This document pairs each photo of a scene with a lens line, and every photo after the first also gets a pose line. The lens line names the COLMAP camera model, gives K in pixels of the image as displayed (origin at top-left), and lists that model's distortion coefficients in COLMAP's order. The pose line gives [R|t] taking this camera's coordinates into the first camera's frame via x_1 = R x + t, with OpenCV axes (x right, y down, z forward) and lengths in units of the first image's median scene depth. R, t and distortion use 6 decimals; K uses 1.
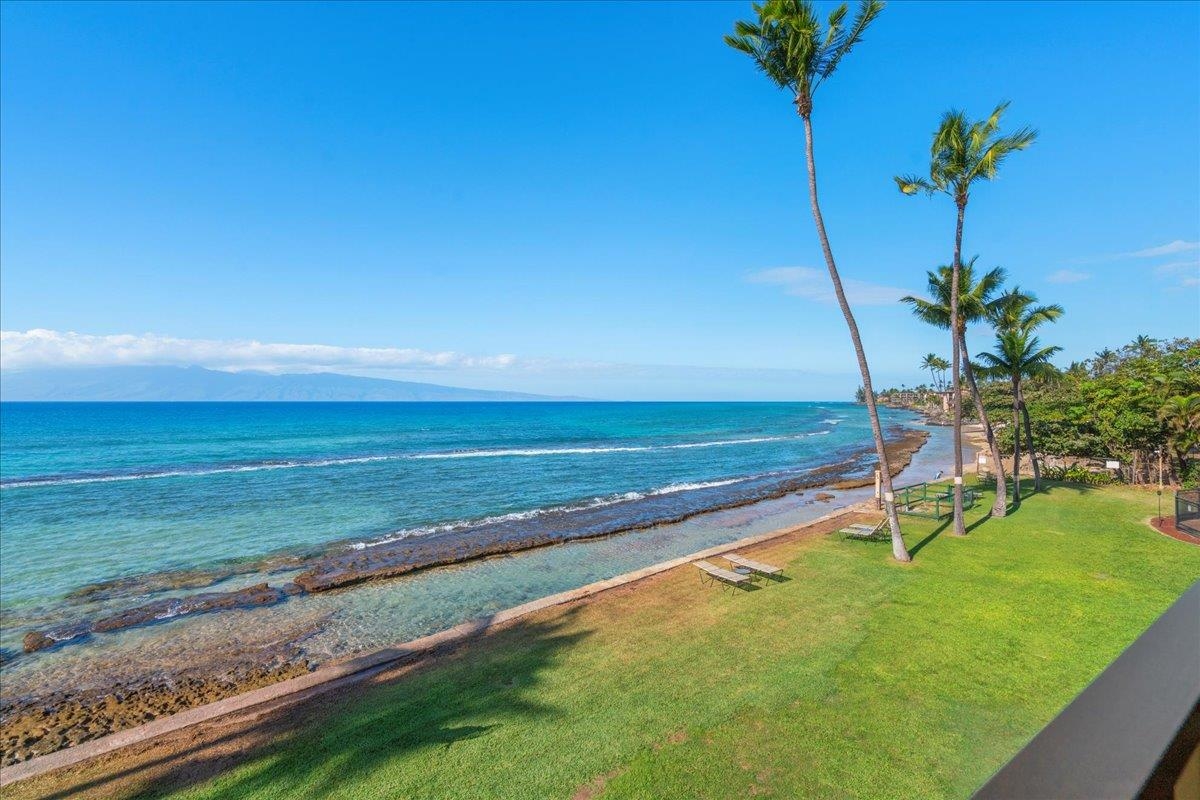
lens RADIAL K [[542.7, 0, 606.2], [0, 542.7, 400.0], [0, 0, 1]] dist [-0.003831, 0.000680]
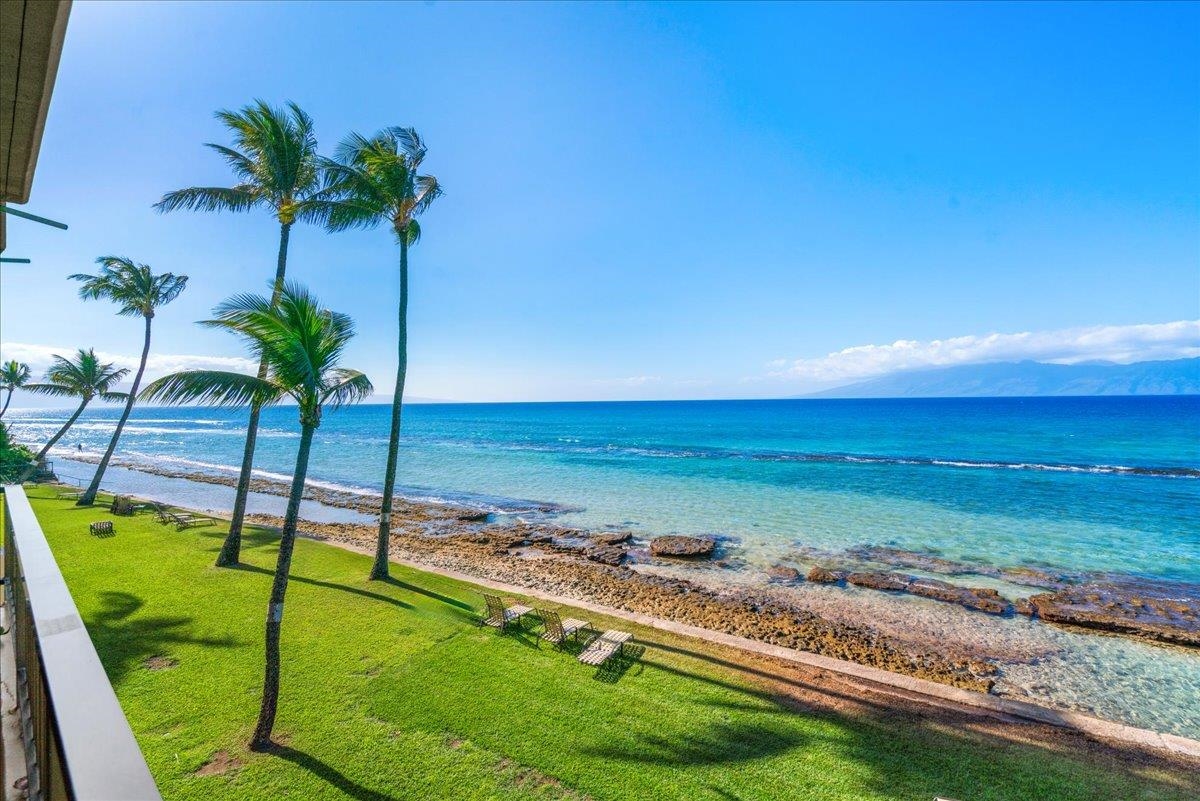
lens RADIAL K [[536.6, 0, 588.4], [0, 536.6, 410.5], [0, 0, 1]] dist [-0.008149, 0.002680]
pose [[0.236320, 0.014917, -0.971561, 0.095213], [0.012719, 0.999749, 0.018444, -0.005511], [0.971592, -0.016716, 0.236071, 0.068408]]
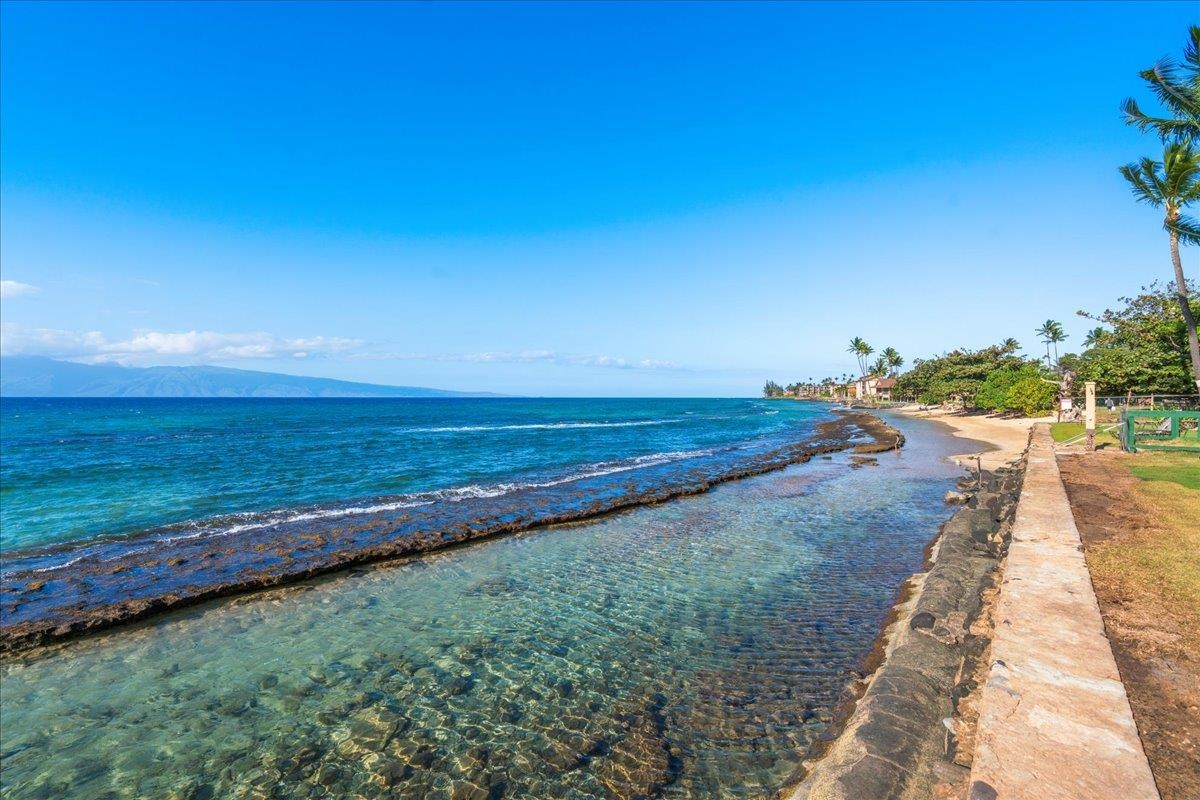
lens RADIAL K [[536.6, 0, 619.5], [0, 536.6, 399.8], [0, 0, 1]] dist [-0.008149, 0.002680]
pose [[0.983037, 0.006517, 0.183289, -0.095487], [-0.007629, 0.999957, 0.005359, 0.145835], [-0.183247, -0.006666, 0.983044, 0.520752]]
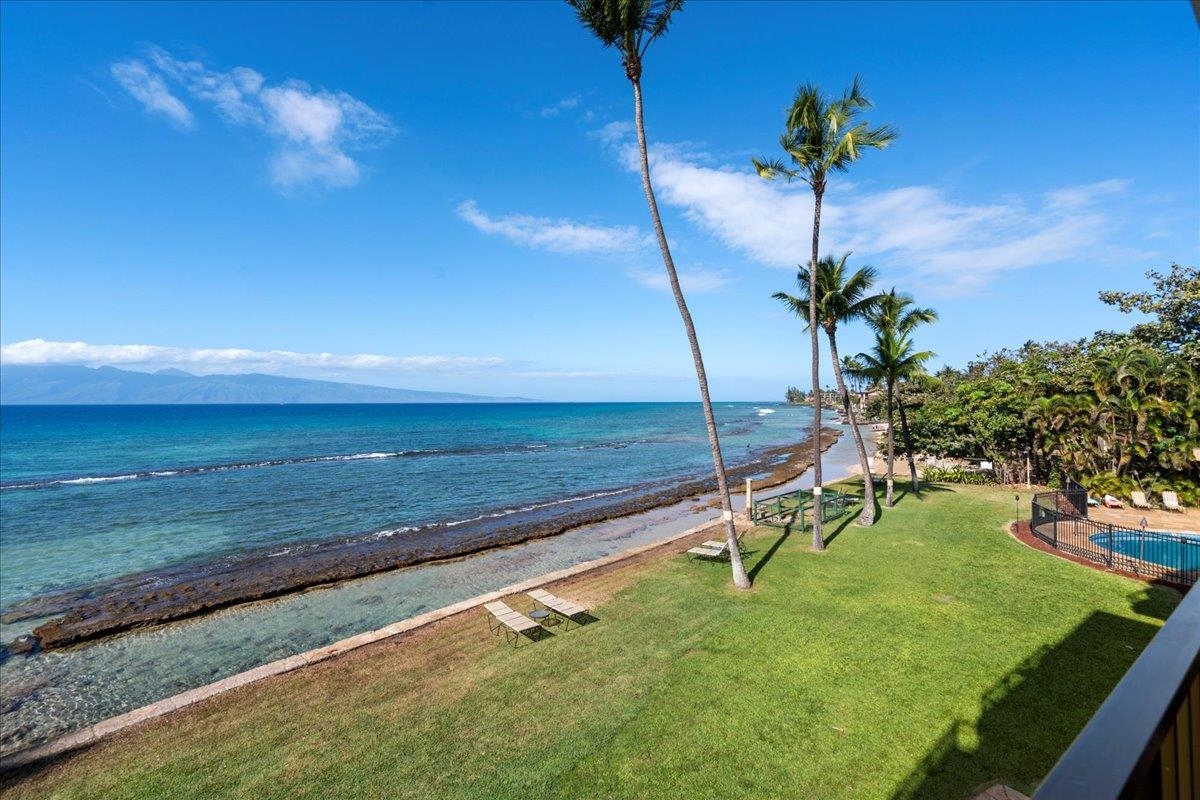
lens RADIAL K [[536.6, 0, 608.5], [0, 536.6, 400.5], [0, 0, 1]] dist [-0.008149, 0.002680]
pose [[0.993960, -0.003429, 0.109691, 0.158687], [0.003468, 0.999994, -0.000161, -0.005761], [-0.109690, 0.000540, 0.993966, 0.104504]]
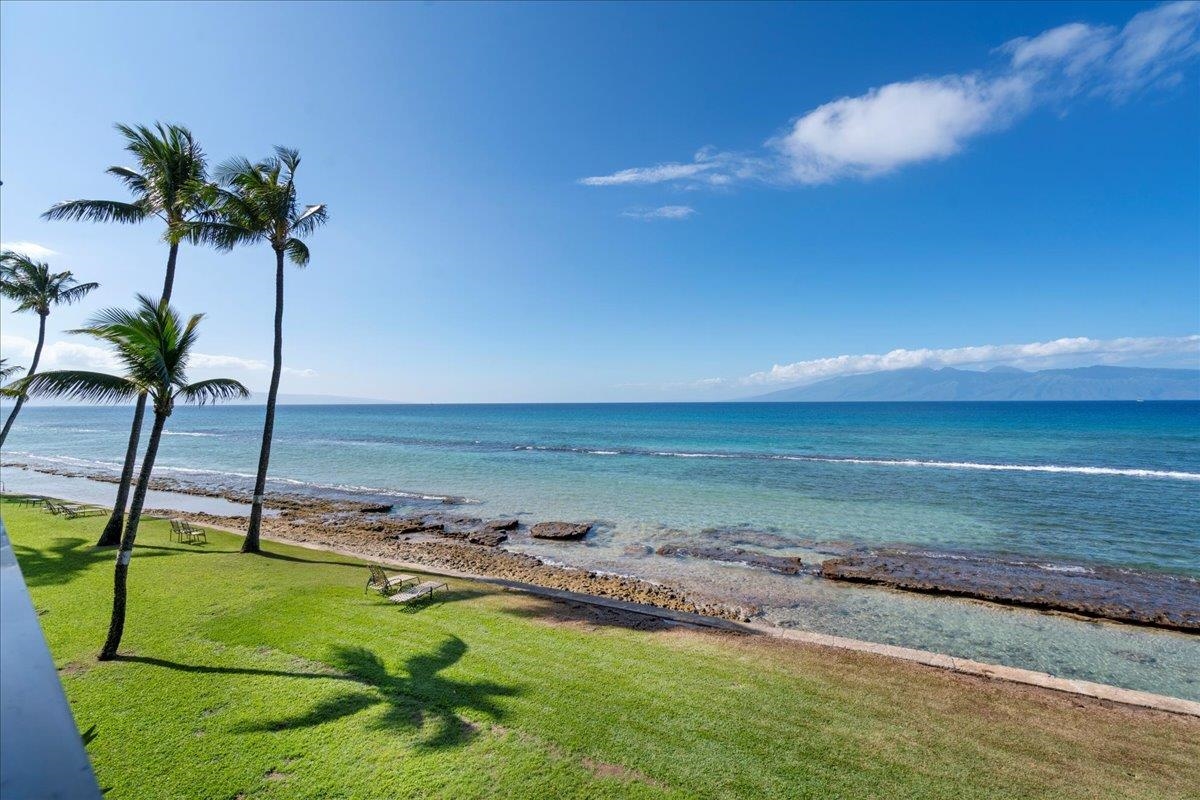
lens RADIAL K [[536.6, 0, 589.4], [0, 536.6, 403.3], [0, 0, 1]] dist [-0.008149, 0.002680]
pose [[0.331215, 0.000787, -0.943555, 0.253443], [0.006795, 0.999972, 0.003219, 0.000655], [0.943531, -0.007478, 0.331200, 0.165154]]
